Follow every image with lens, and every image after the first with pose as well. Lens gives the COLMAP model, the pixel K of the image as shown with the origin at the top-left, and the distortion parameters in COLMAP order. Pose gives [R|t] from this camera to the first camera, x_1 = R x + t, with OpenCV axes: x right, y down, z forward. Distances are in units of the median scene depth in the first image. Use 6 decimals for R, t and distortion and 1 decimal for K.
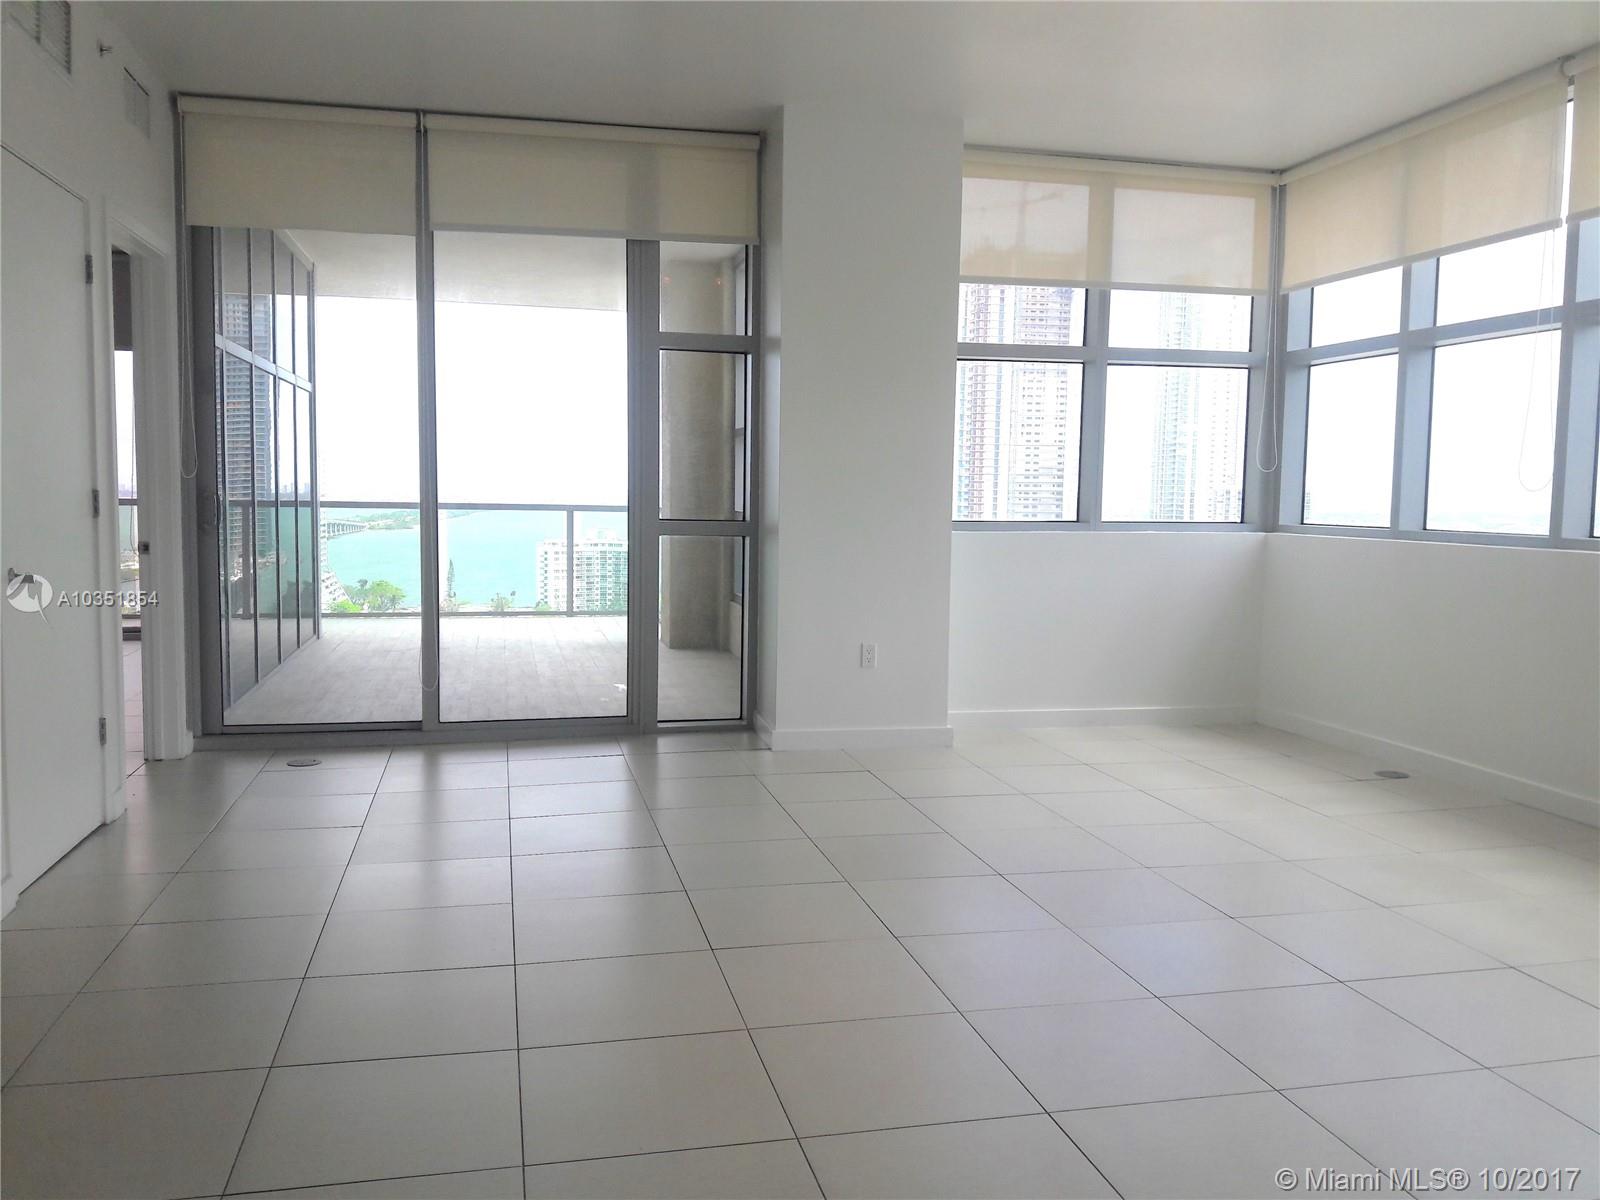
lens RADIAL K [[1292.7, 0, 796.3], [0, 1292.7, 624.7], [0, 0, 1]] dist [0.034424, -0.135712]
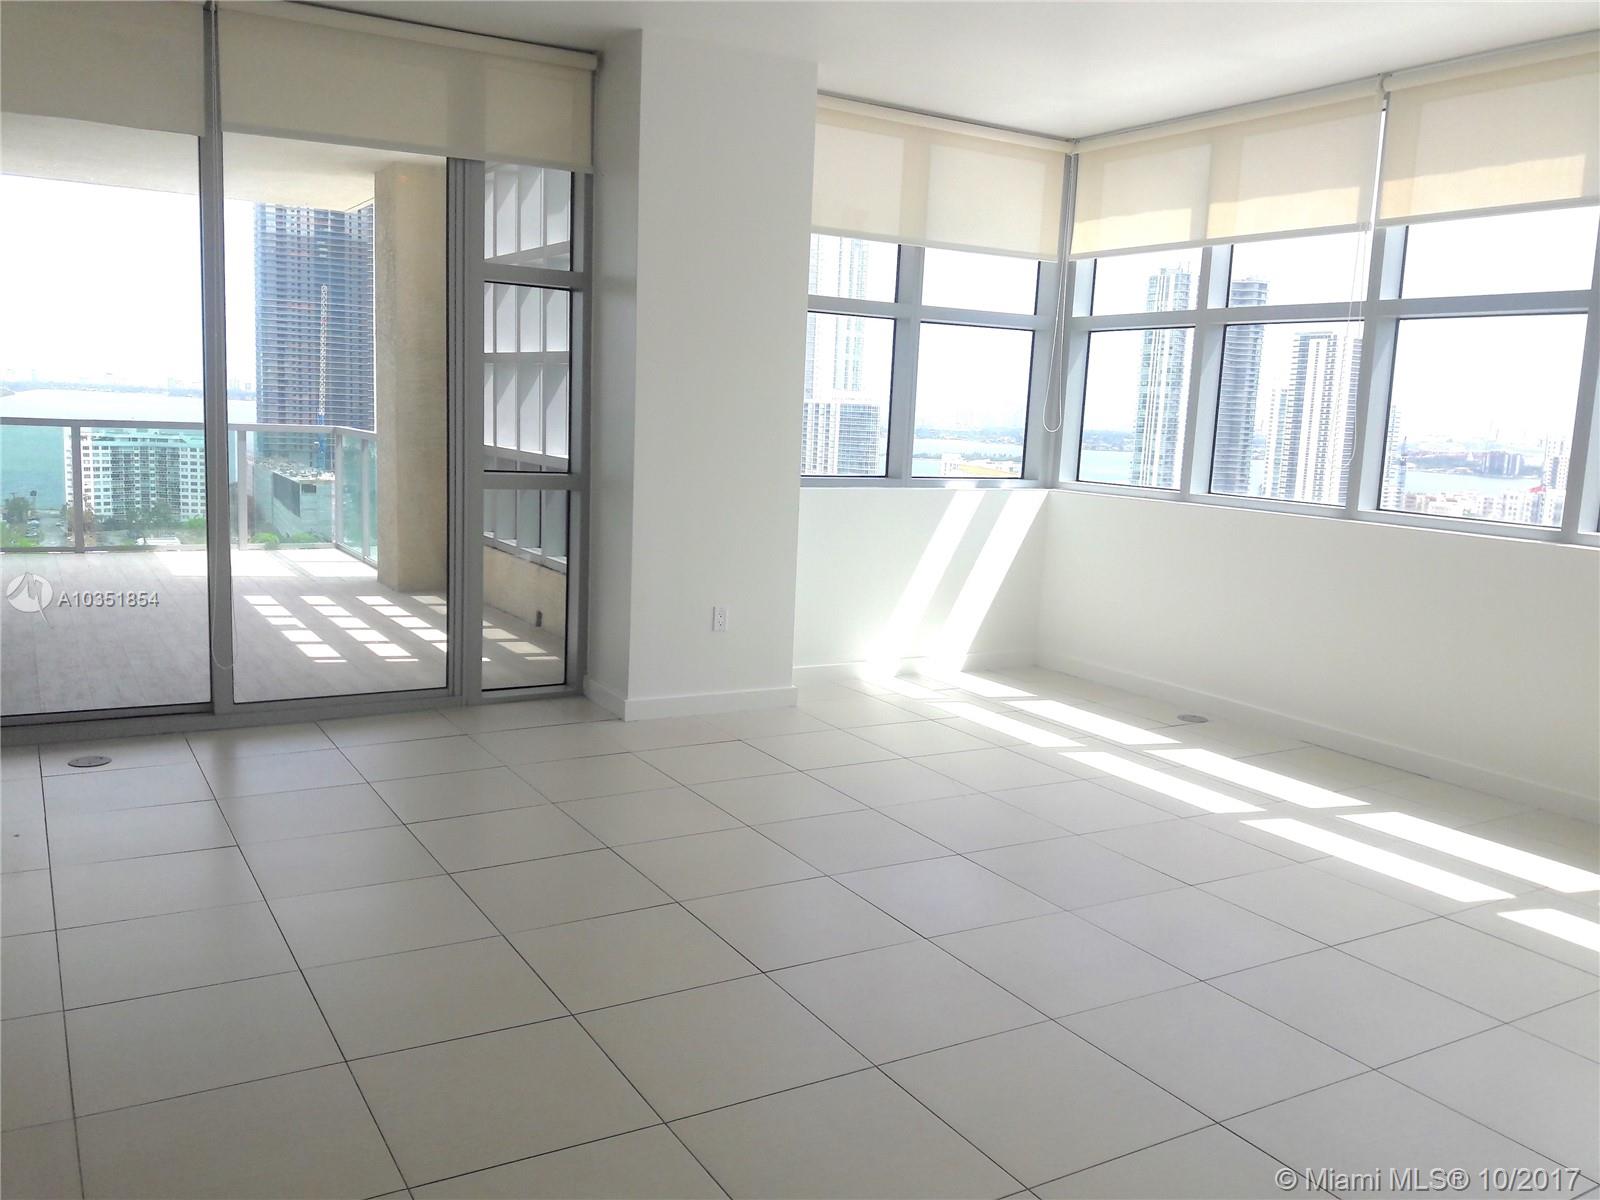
lens RADIAL K [[1292.7, 0, 796.3], [0, 1292.7, 624.7], [0, 0, 1]] dist [0.034424, -0.135712]
pose [[0.950290, -0.021099, 0.310651, -0.177741], [-0.001551, 0.997368, 0.072485, -0.039324], [-0.311363, -0.069364, 0.947756, 0.055889]]
